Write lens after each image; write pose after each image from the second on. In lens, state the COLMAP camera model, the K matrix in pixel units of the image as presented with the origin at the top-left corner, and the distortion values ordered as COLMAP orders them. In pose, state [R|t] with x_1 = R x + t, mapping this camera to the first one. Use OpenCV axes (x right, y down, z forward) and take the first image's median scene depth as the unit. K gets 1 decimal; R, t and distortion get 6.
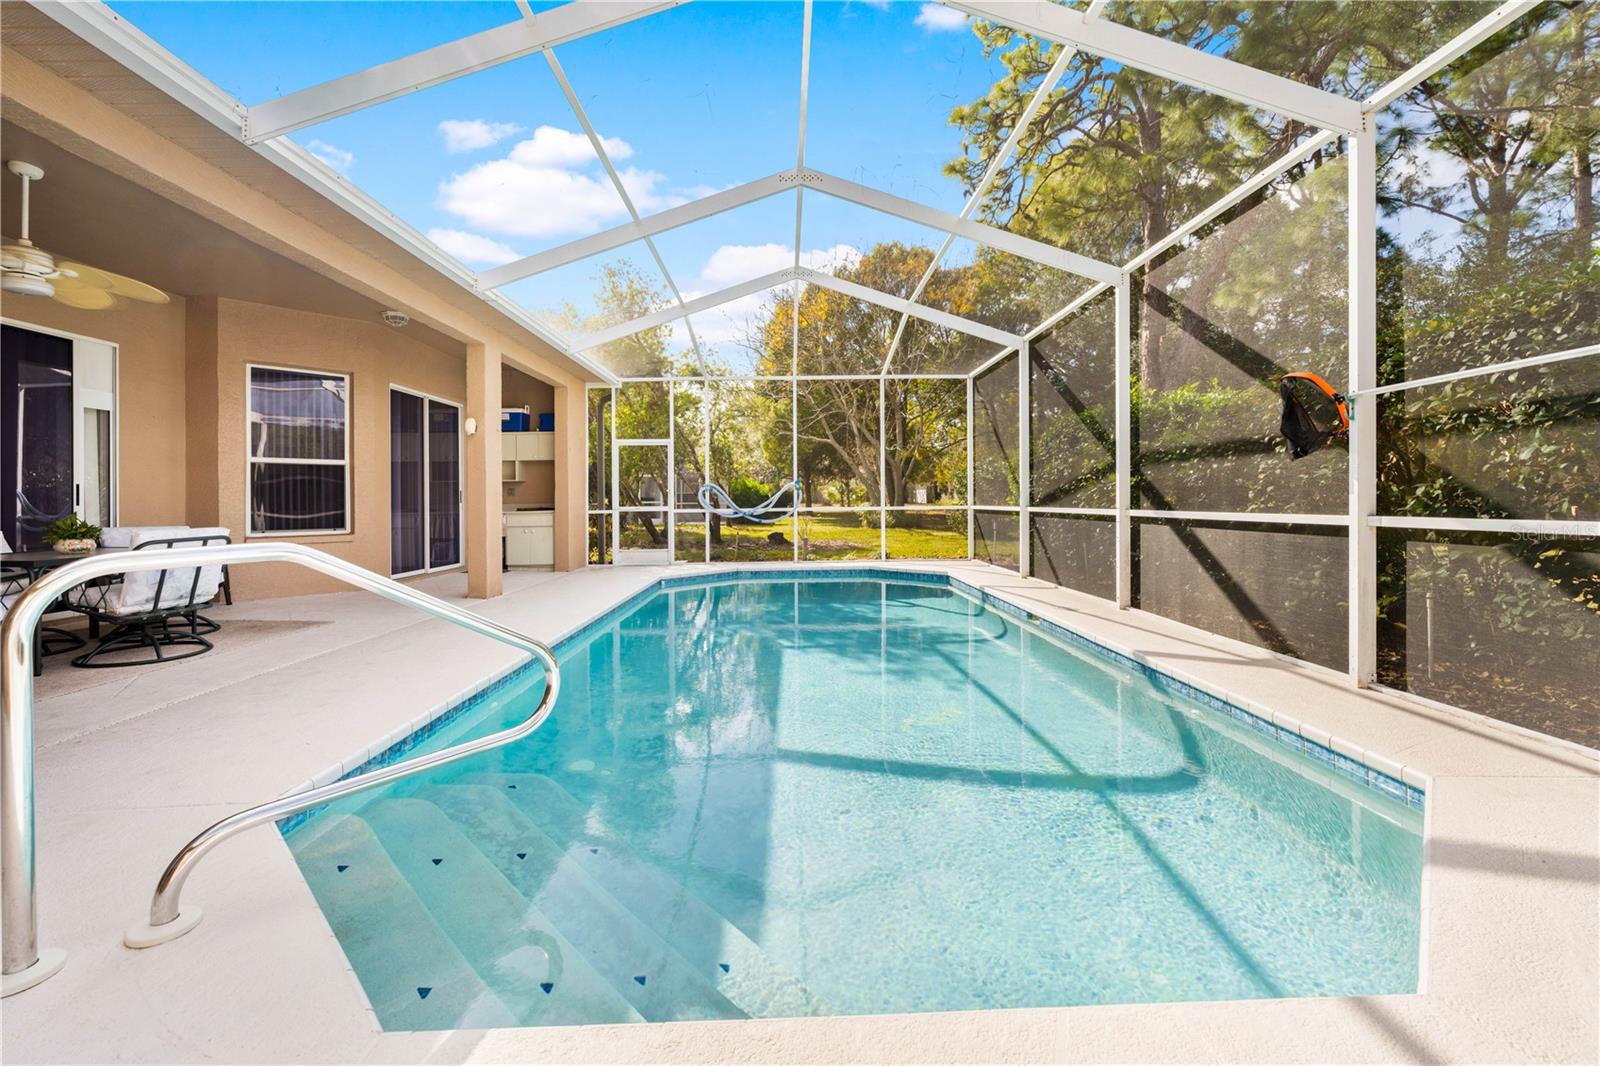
lens RADIAL K [[647.6, 0, 798.6], [0, 647.6, 508.7], [0, 0, 1]] dist [0.001100, 0.000064]
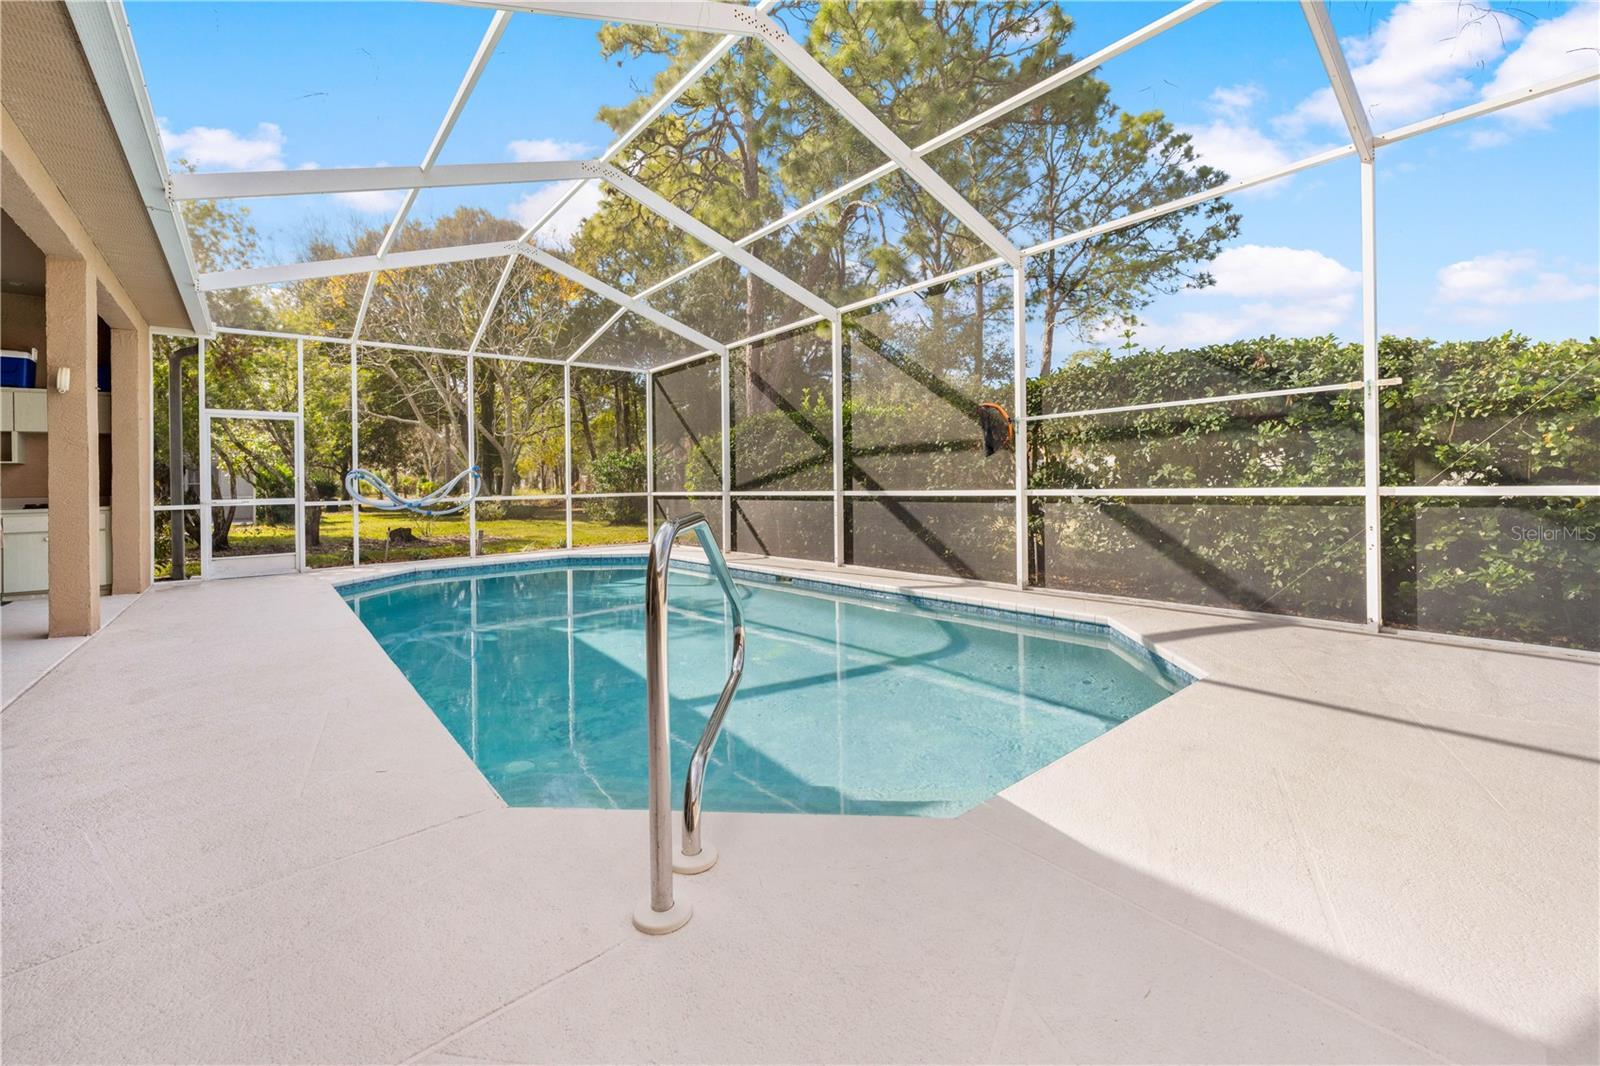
lens RADIAL K [[647.6, 0, 798.6], [0, 647.6, 508.7], [0, 0, 1]] dist [0.001100, 0.000064]
pose [[0.781261, -0.031483, 0.623410, -0.318390], [0.020873, 0.999486, 0.024317, 0.002838], [-0.623856, -0.005986, 0.781517, 0.011222]]
